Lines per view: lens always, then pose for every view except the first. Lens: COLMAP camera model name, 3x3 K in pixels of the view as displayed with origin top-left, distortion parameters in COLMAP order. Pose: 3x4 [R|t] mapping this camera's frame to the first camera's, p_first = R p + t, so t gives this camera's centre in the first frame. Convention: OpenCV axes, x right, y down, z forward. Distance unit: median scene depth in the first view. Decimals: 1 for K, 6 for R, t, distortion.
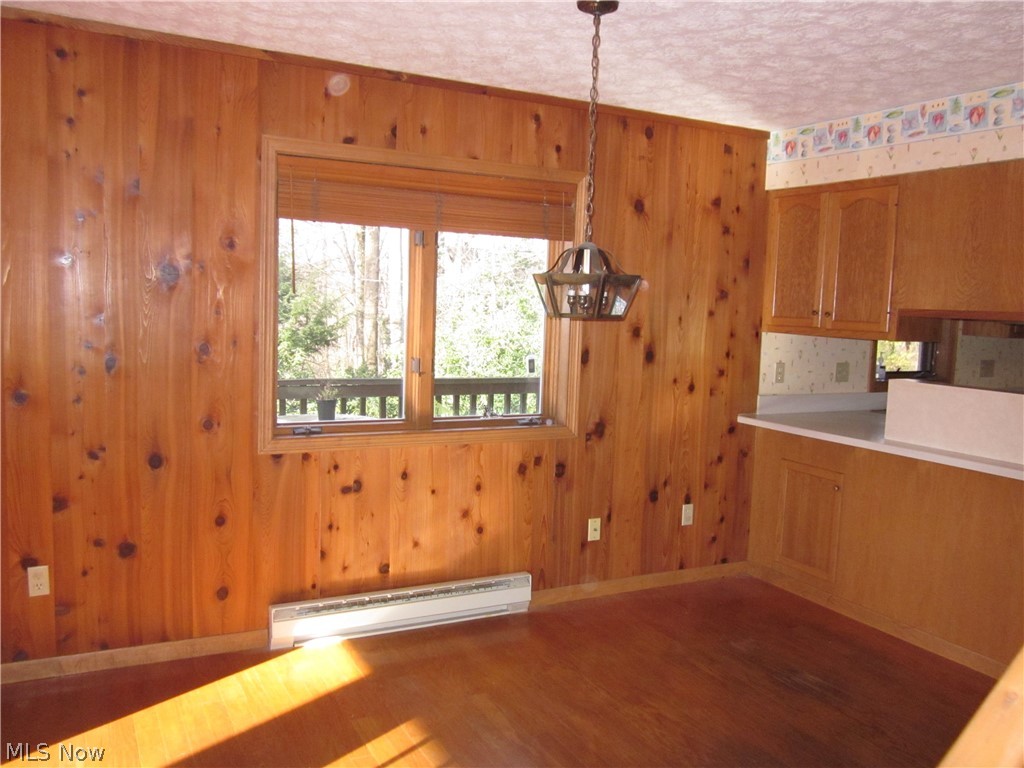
lens RADIAL K [[876.8, 0, 512.0], [0, 876.8, 384.0], [0, 0, 1]] dist [0.005877, -0.000641]
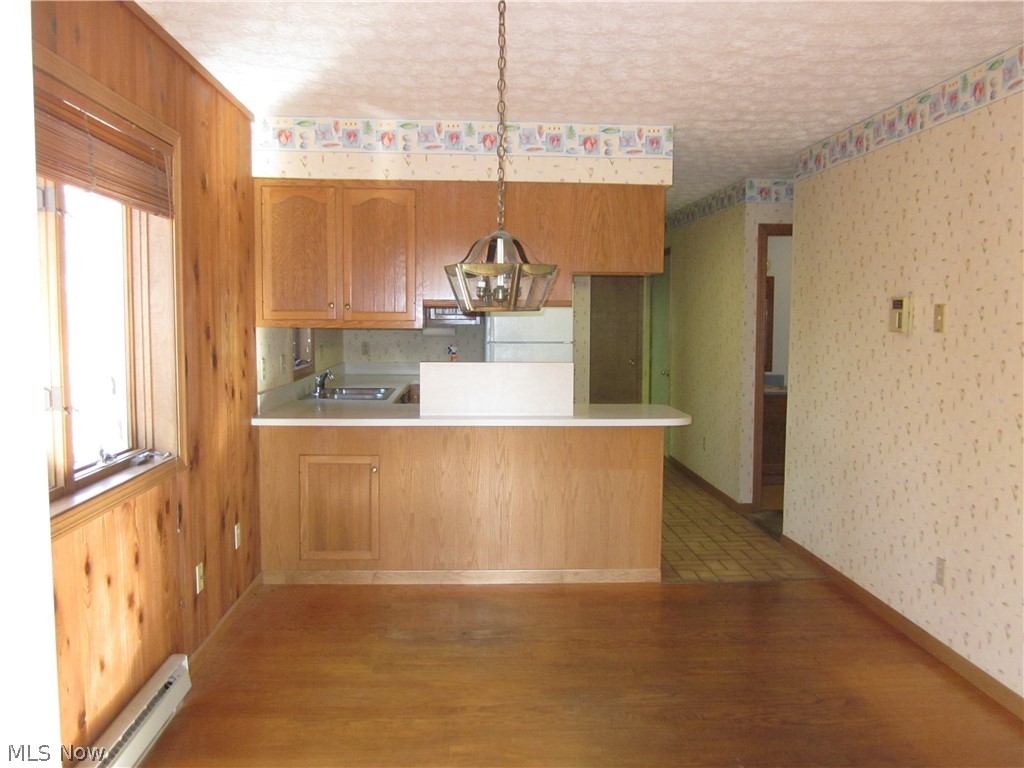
lens RADIAL K [[822.3, 0, 511.7], [0, 822.3, 411.4], [0, 0, 1]] dist [-0.036596, 0.000165]
pose [[0.421546, -0.105167, 0.900688, -0.485996], [0.093098, 0.993023, 0.072376, -0.009711], [-0.902015, 0.053342, 0.428396, 0.459094]]
